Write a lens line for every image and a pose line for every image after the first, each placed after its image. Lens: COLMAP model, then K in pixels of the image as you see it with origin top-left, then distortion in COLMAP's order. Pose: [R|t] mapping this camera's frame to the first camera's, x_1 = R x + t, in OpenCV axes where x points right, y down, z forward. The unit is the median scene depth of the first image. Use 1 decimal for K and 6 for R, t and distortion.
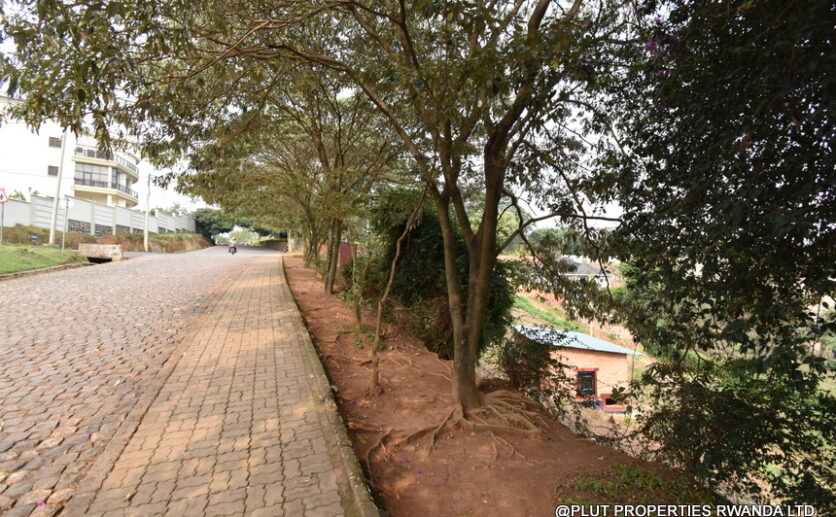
lens RADIAL K [[383.1, 0, 418.2], [0, 383.1, 257.0], [0, 0, 1]] dist [0.003310, 0.000084]
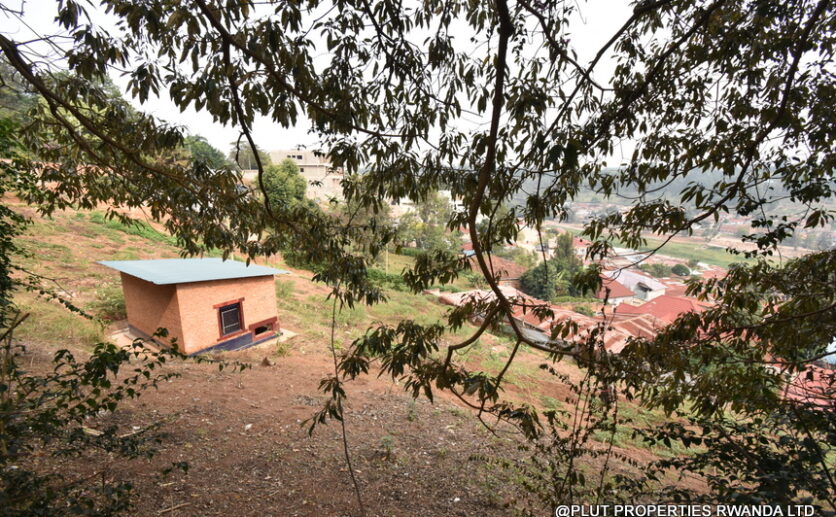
lens RADIAL K [[383.1, 0, 415.9], [0, 383.1, 256.6], [0, 0, 1]] dist [0.003310, 0.000084]
pose [[0.640461, -0.149749, 0.753249, 0.289322], [-0.017057, 0.977790, 0.208892, 0.074289], [-0.767801, -0.146635, 0.623683, 0.626908]]
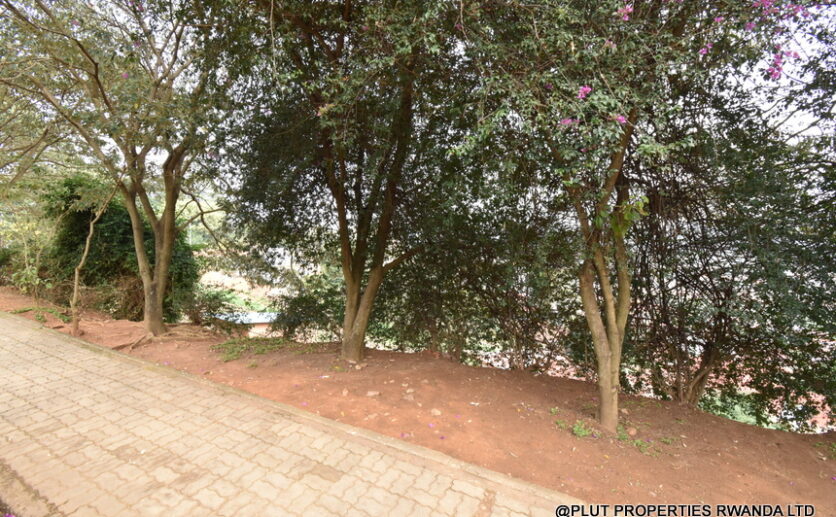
lens RADIAL K [[383.1, 0, 420.0], [0, 383.1, 257.6], [0, 0, 1]] dist [0.003310, 0.000084]
pose [[0.749199, -0.034783, 0.661431, -0.057008], [0.021466, 0.999371, 0.028240, 0.044928], [-0.661997, -0.006959, 0.749475, -0.546329]]
